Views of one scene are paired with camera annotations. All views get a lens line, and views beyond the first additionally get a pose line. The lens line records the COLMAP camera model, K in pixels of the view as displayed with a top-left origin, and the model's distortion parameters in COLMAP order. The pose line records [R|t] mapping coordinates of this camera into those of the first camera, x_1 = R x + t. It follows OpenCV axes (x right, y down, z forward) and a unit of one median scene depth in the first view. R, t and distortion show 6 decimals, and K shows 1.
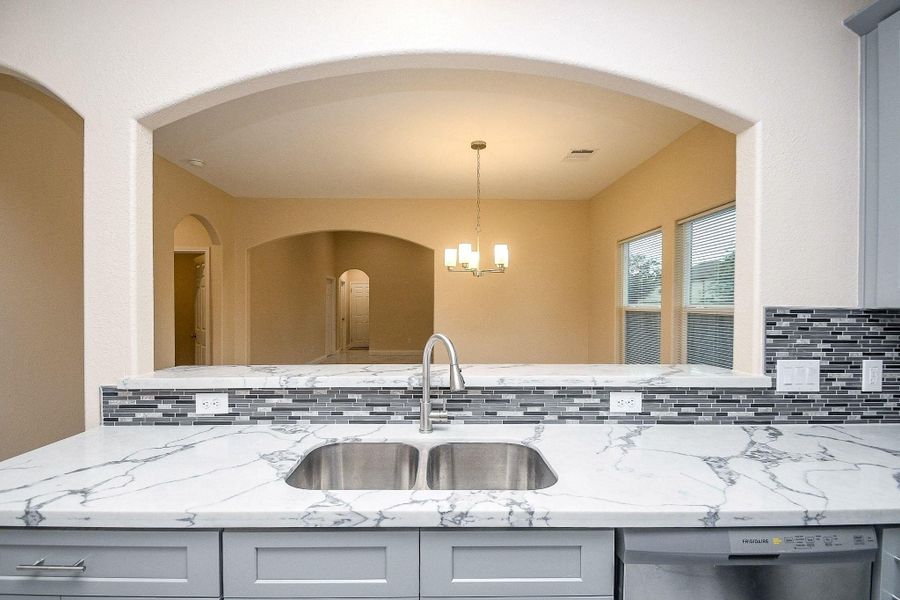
lens RADIAL K [[403.0, 0, 438.5], [0, 403.0, 309.3], [0, 0, 1]] dist [0.015719, -0.015573]
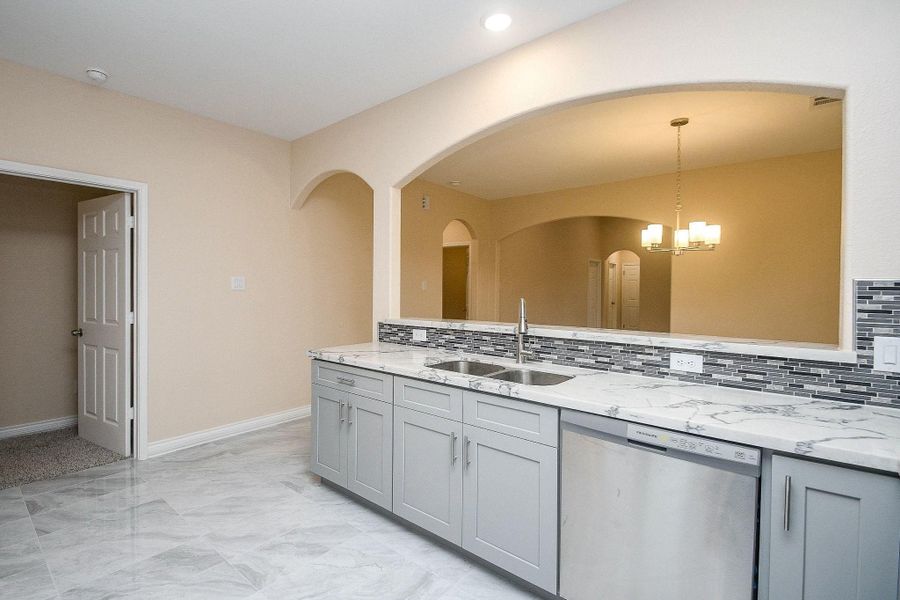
lens RADIAL K [[421.9, 0, 412.5], [0, 421.9, 291.0], [0, 0, 1]] dist [0.018138, -0.018565]
pose [[0.736409, 0.008840, -0.676479, 0.707105], [-0.014018, 0.999899, -0.002194, 0.037970], [0.676391, 0.011098, 0.736459, -0.431916]]
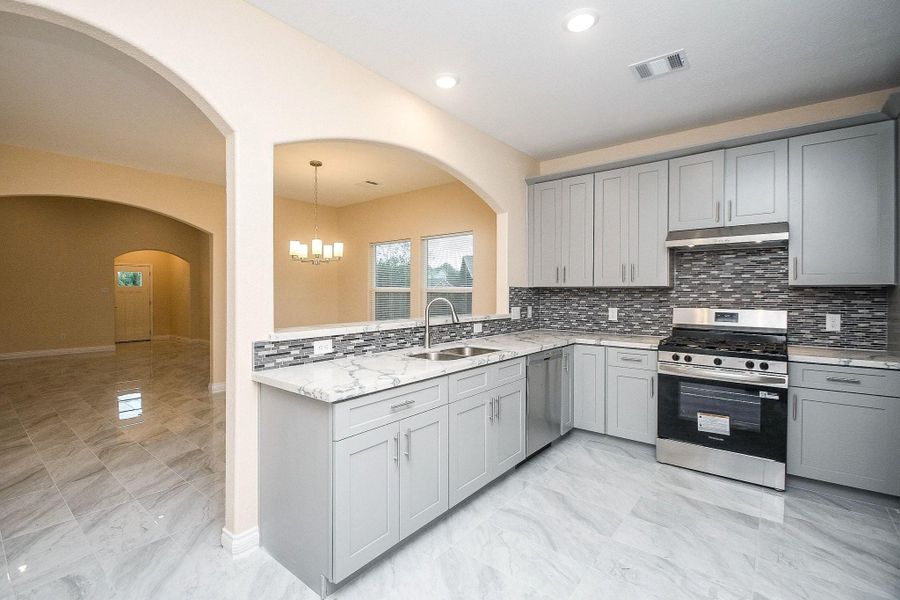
lens RADIAL K [[411.3, 0, 429.9], [0, 411.3, 296.1], [0, 0, 1]] dist [0.018264, -0.016516]
pose [[0.653215, -0.007906, 0.757131, -1.452575], [0.008202, 0.999961, 0.003365, 0.042286], [-0.757128, 0.004012, 0.653254, -0.300032]]
